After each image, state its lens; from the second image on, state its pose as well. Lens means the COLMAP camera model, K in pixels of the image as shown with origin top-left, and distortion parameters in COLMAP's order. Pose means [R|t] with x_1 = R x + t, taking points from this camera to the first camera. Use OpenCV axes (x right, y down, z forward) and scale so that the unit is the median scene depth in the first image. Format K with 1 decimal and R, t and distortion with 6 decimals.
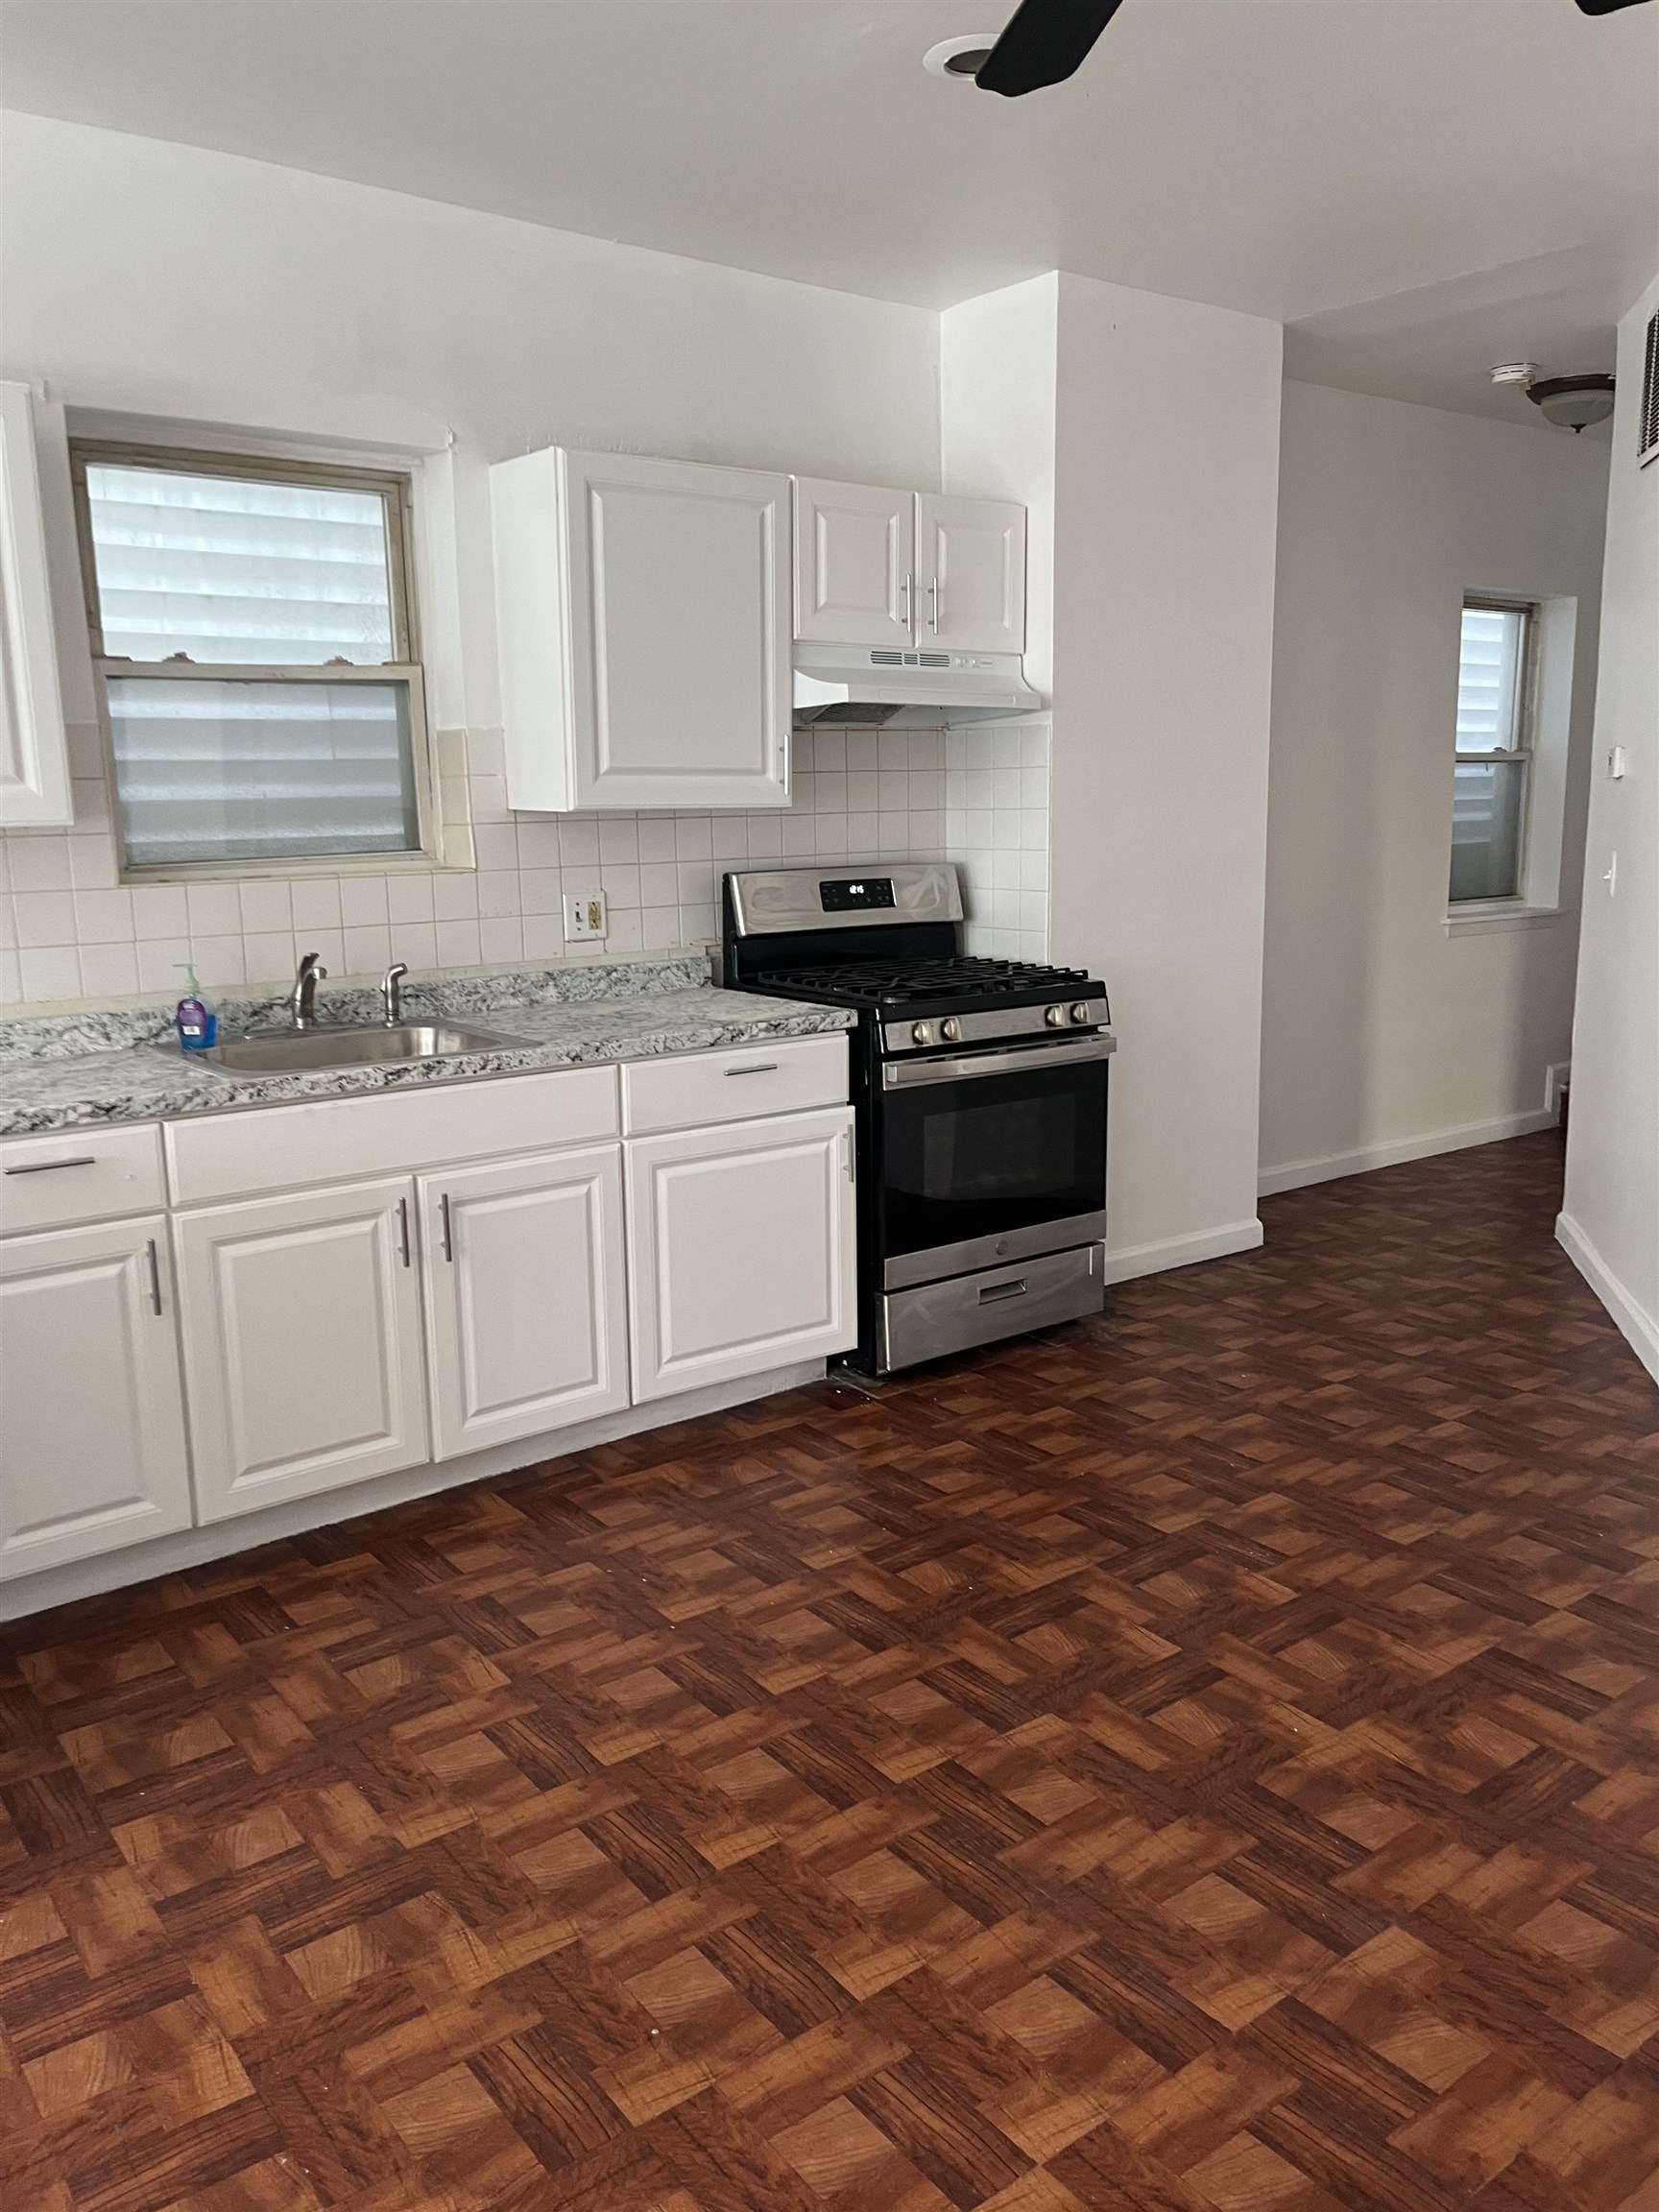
lens RADIAL K [[1671.8, 0, 830.1], [0, 1671.8, 1088.0], [0, 0, 1]] dist [0.059023, -0.057781]
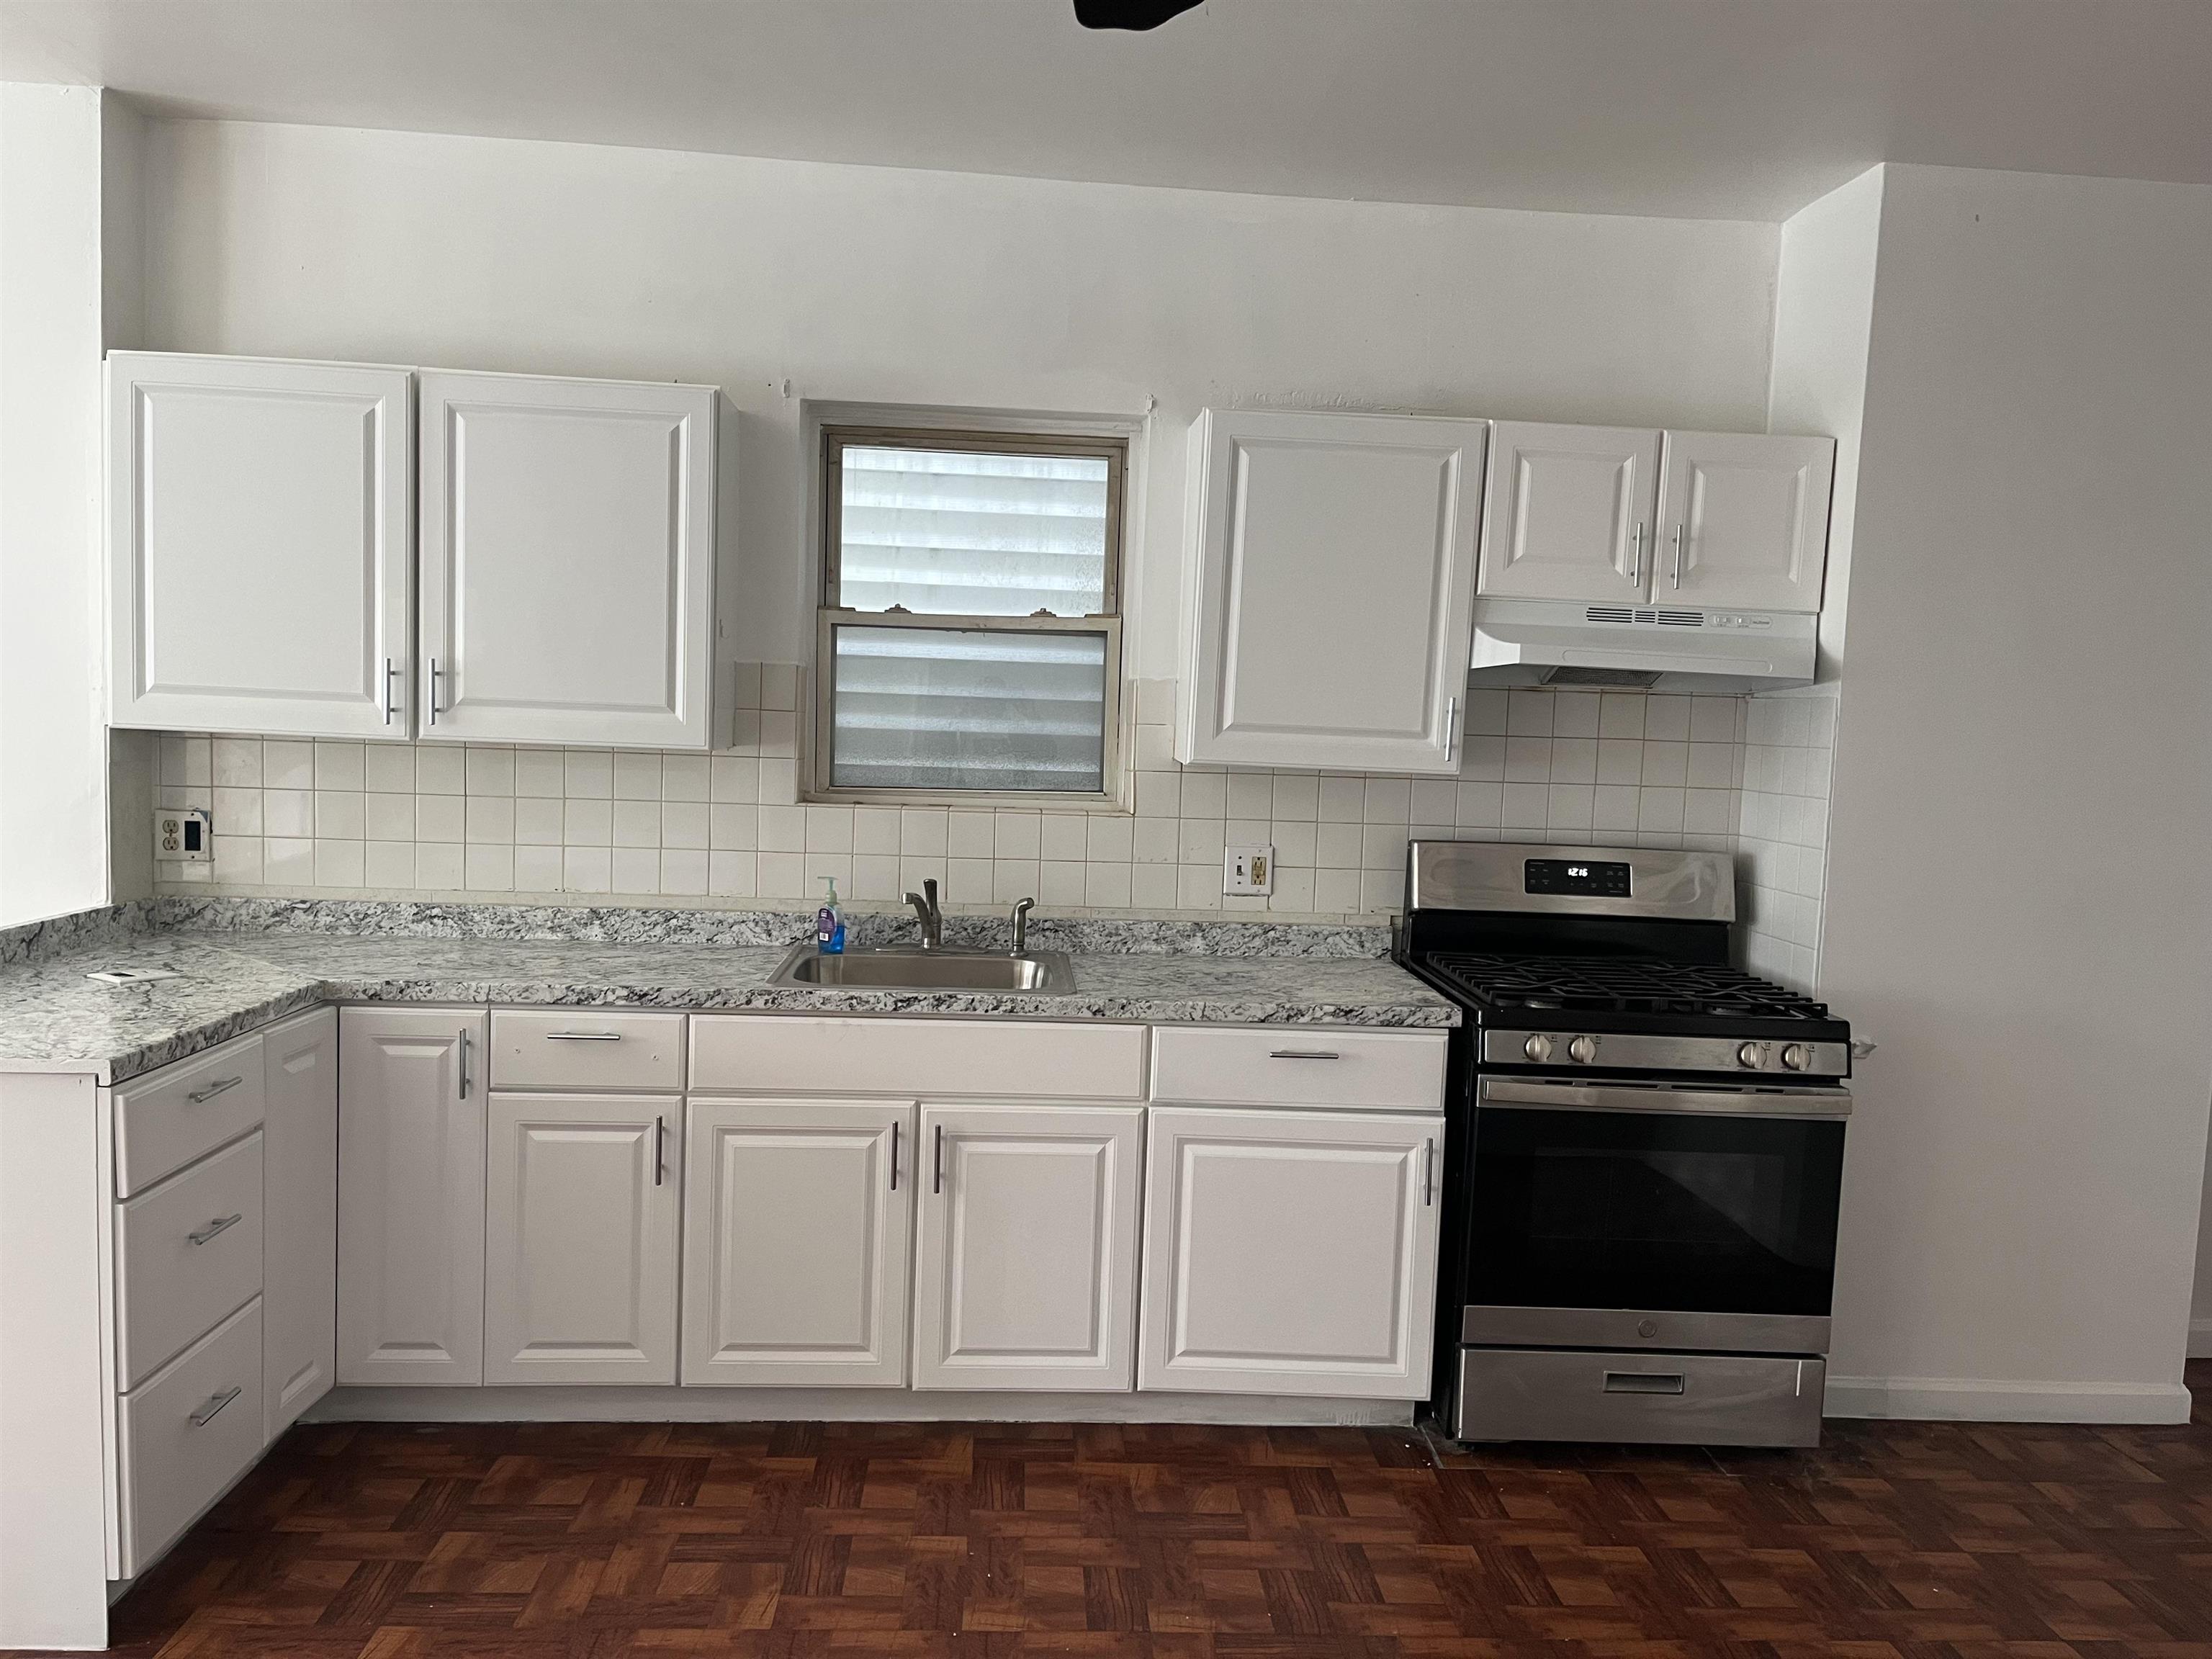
lens RADIAL K [[1671.8, 0, 1085.1], [0, 1671.8, 837.5], [0, 0, 1]] dist [0.059023, -0.057781]
pose [[0.822683, 0.093578, -0.560746, 0.338763], [-0.150953, 0.986909, -0.056770, -0.055594], [0.548093, 0.131350, 0.826040, 0.155073]]
